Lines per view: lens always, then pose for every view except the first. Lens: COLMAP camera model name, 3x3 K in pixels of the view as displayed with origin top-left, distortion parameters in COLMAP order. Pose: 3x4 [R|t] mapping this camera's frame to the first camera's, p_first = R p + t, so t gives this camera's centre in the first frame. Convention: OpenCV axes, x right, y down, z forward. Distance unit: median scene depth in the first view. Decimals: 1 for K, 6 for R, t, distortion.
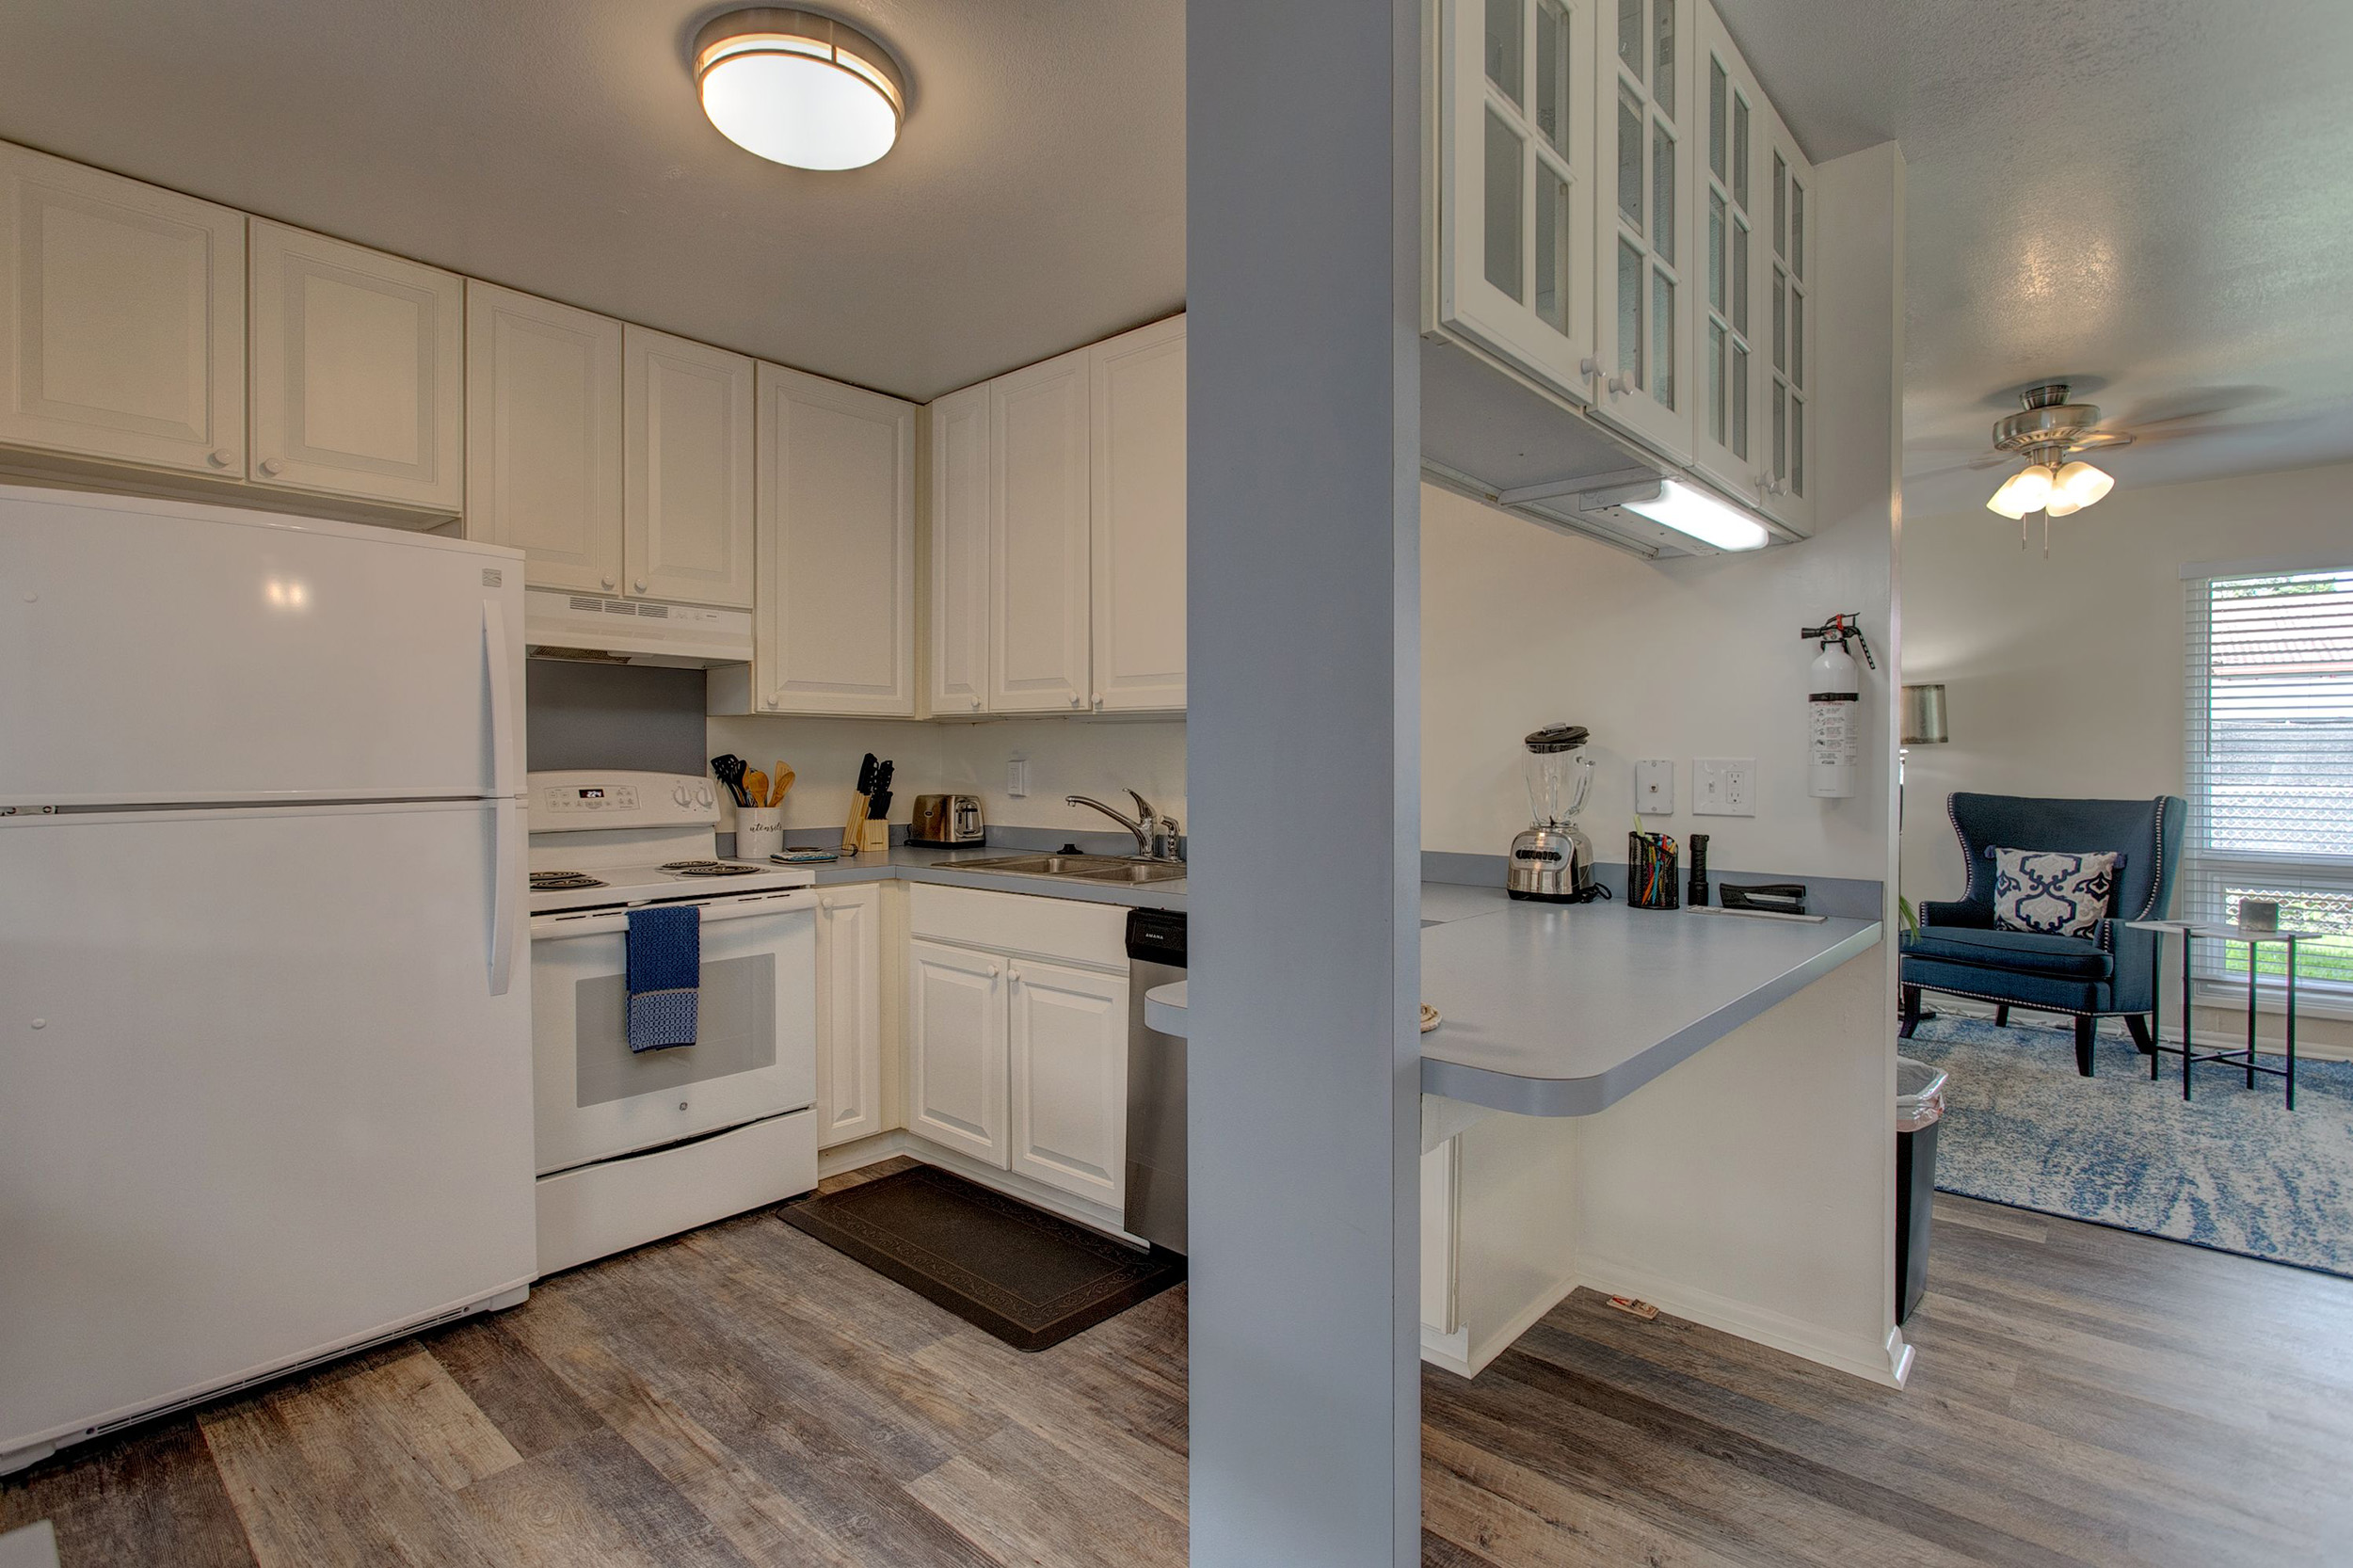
lens RADIAL K [[1128.4, 0, 1159.0], [0, 1128.4, 773.4], [0, 0, 1]] dist [0.000742, -0.000082]
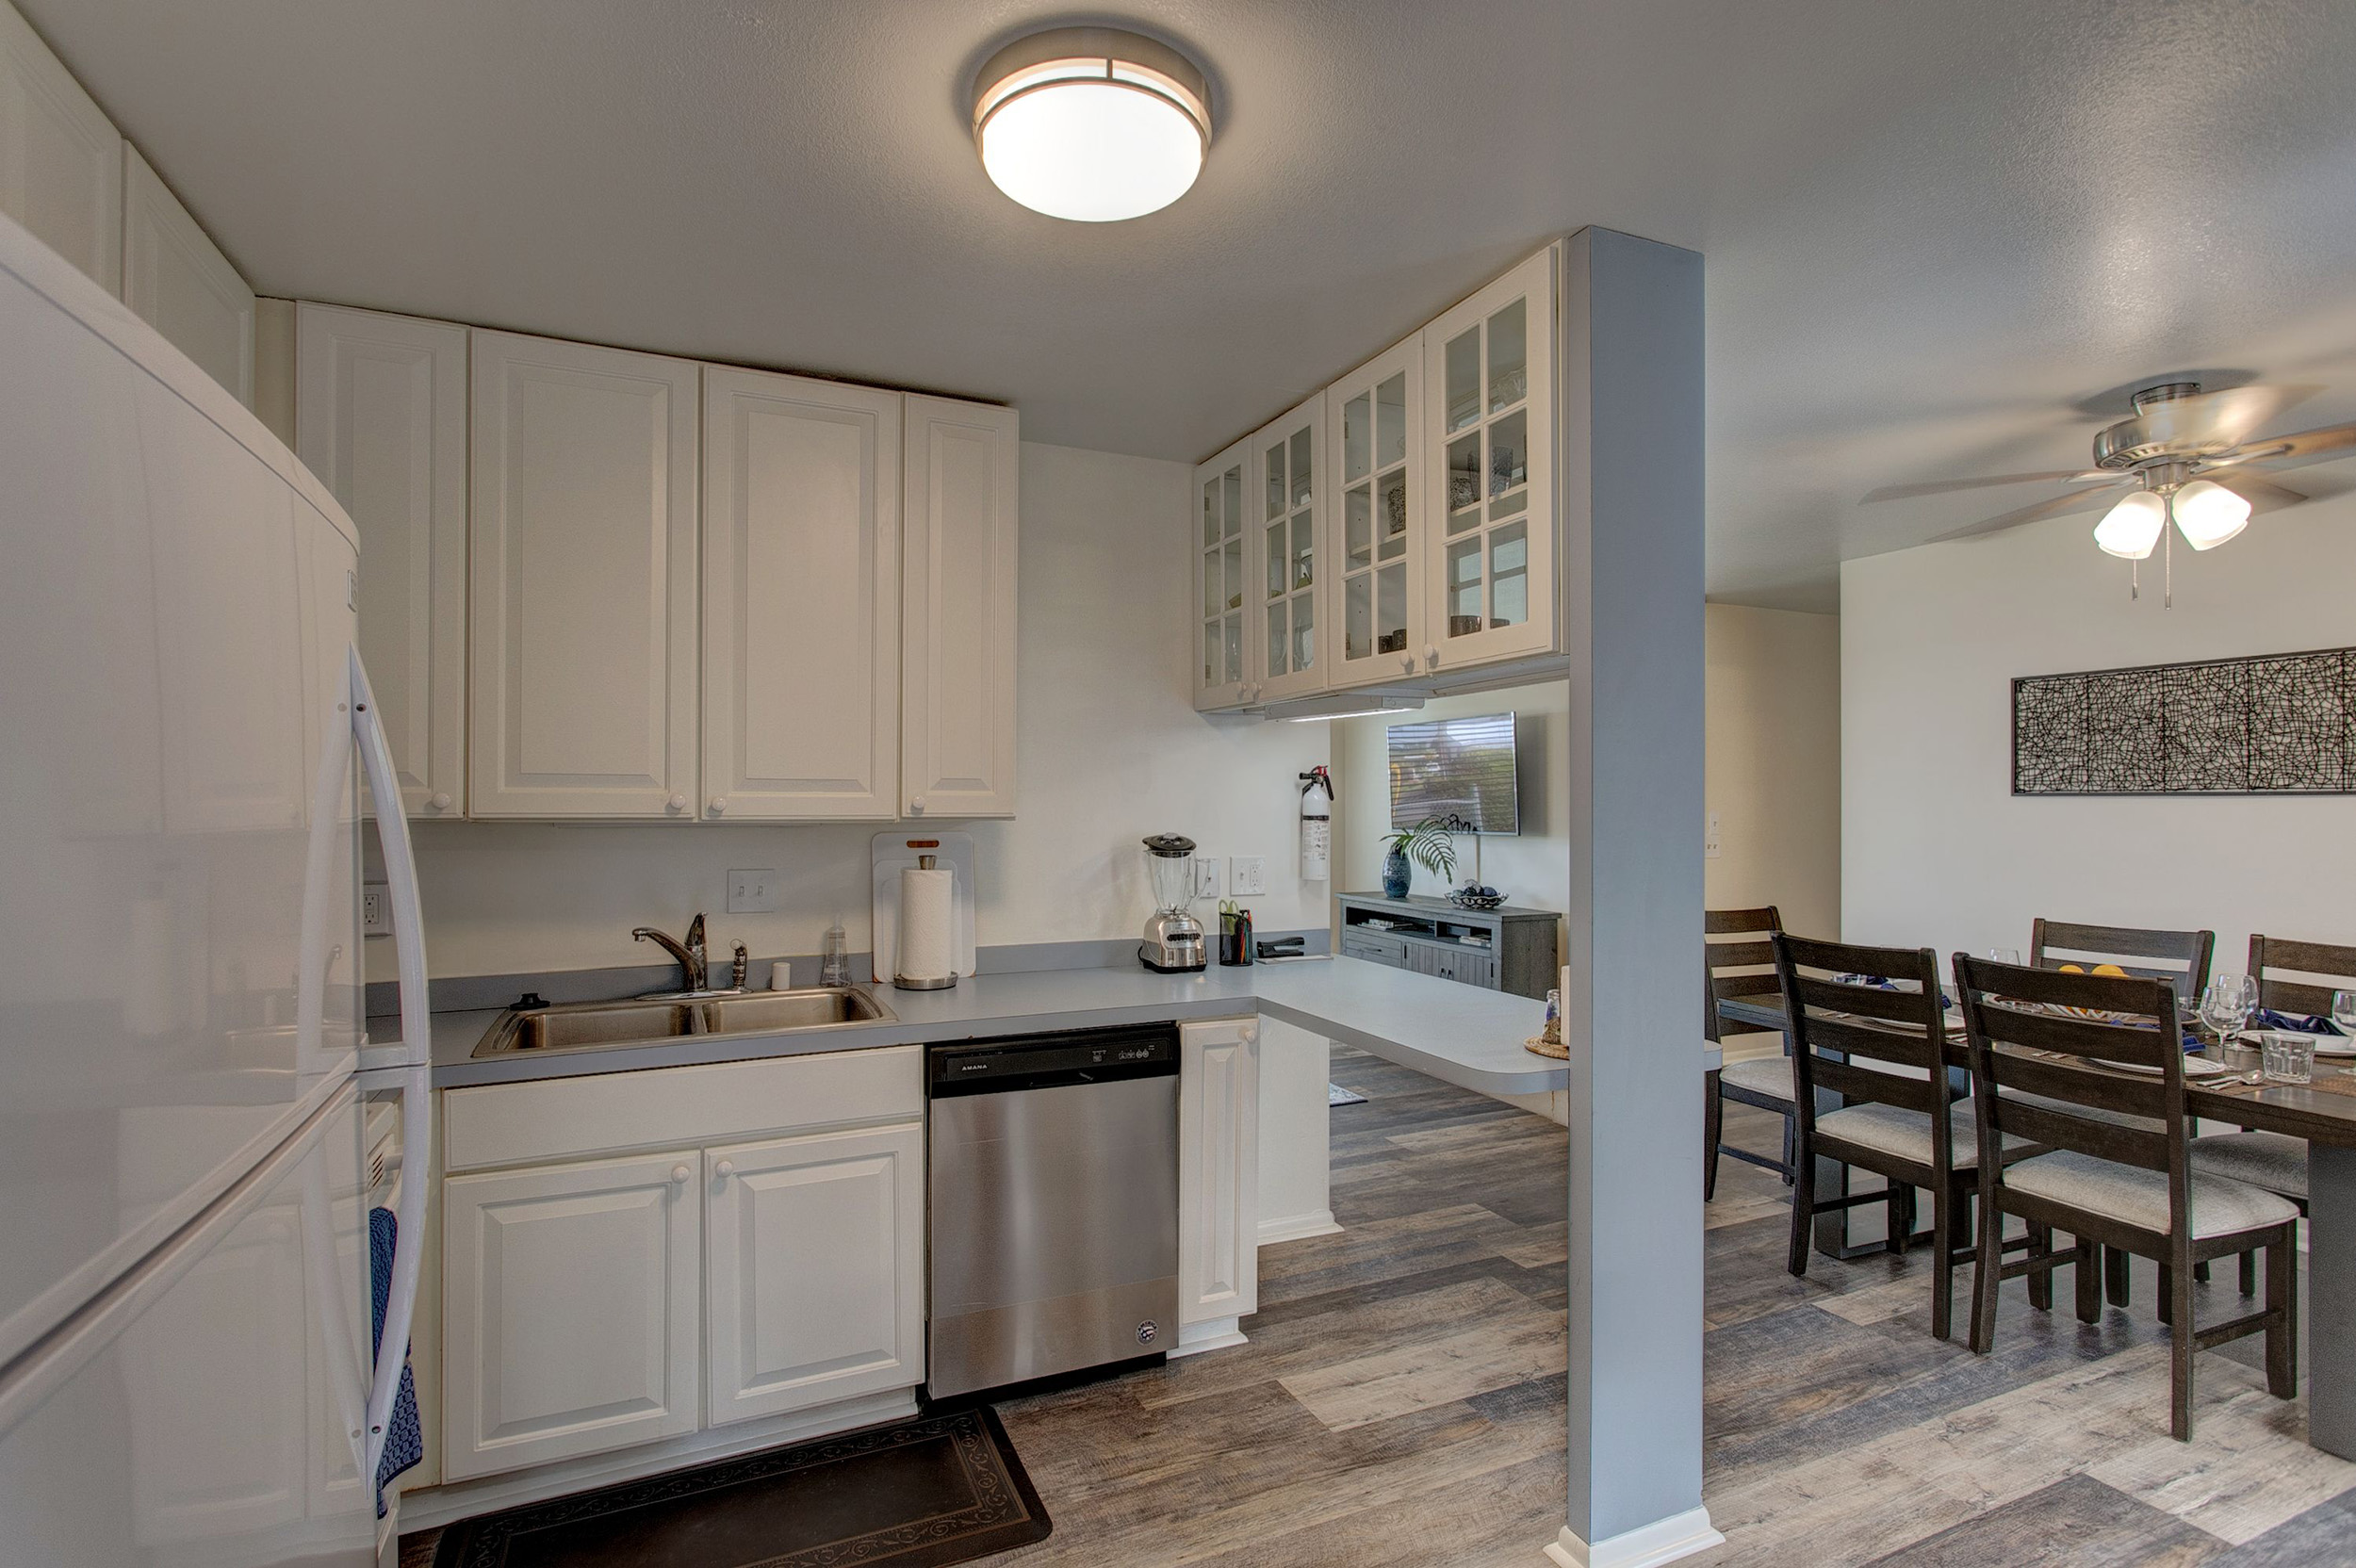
lens RADIAL K [[1112.1, 0, 1178.0], [0, 1112.1, 784.0], [0, 0, 1]] dist [-0.001730, -0.000254]
pose [[0.395641, 0.010931, 0.918340, -0.752128], [0.008294, 0.999846, -0.015474, -0.074826], [-0.918368, 0.013739, 0.395489, 0.434833]]
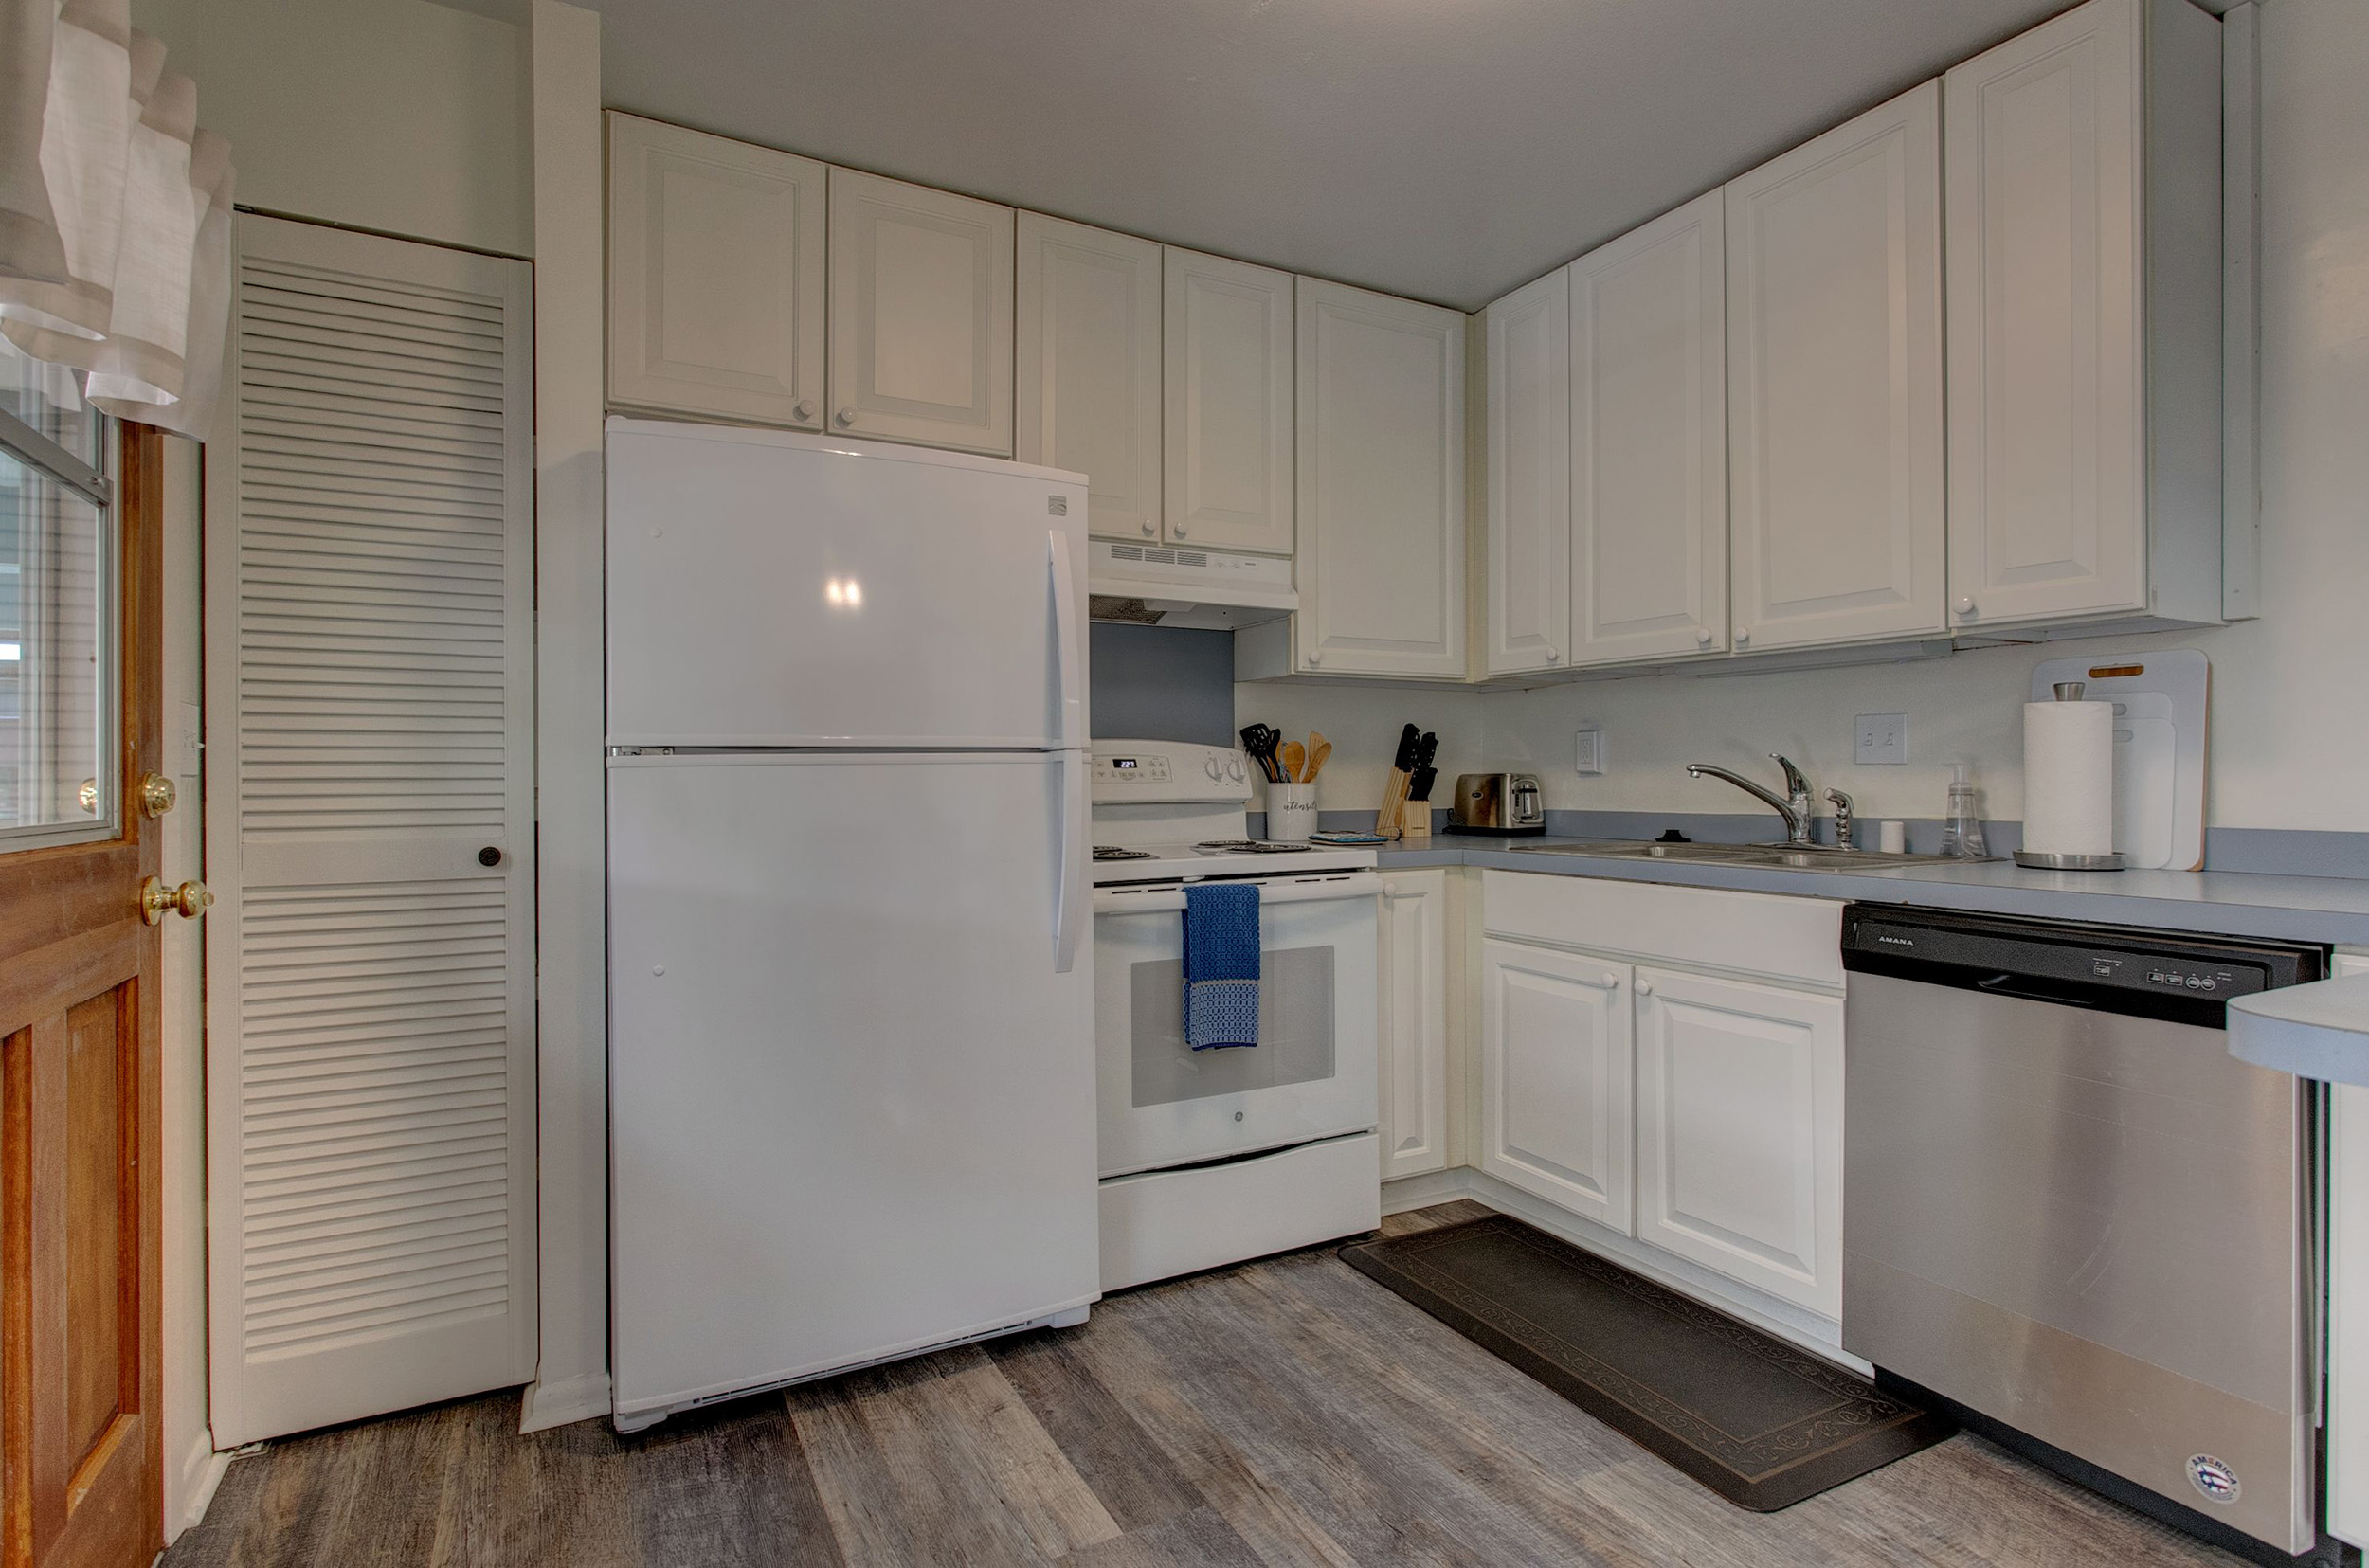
lens RADIAL K [[1144.2, 0, 1184.5], [0, 1144.2, 784.0], [0, 0, 1]] dist [-0.018165, 0.020229]
pose [[0.945654, 0.001814, -0.325171, -0.184681], [-0.005226, 0.999940, -0.009623, 0.051381], [0.325134, 0.010799, 0.945606, 0.164176]]
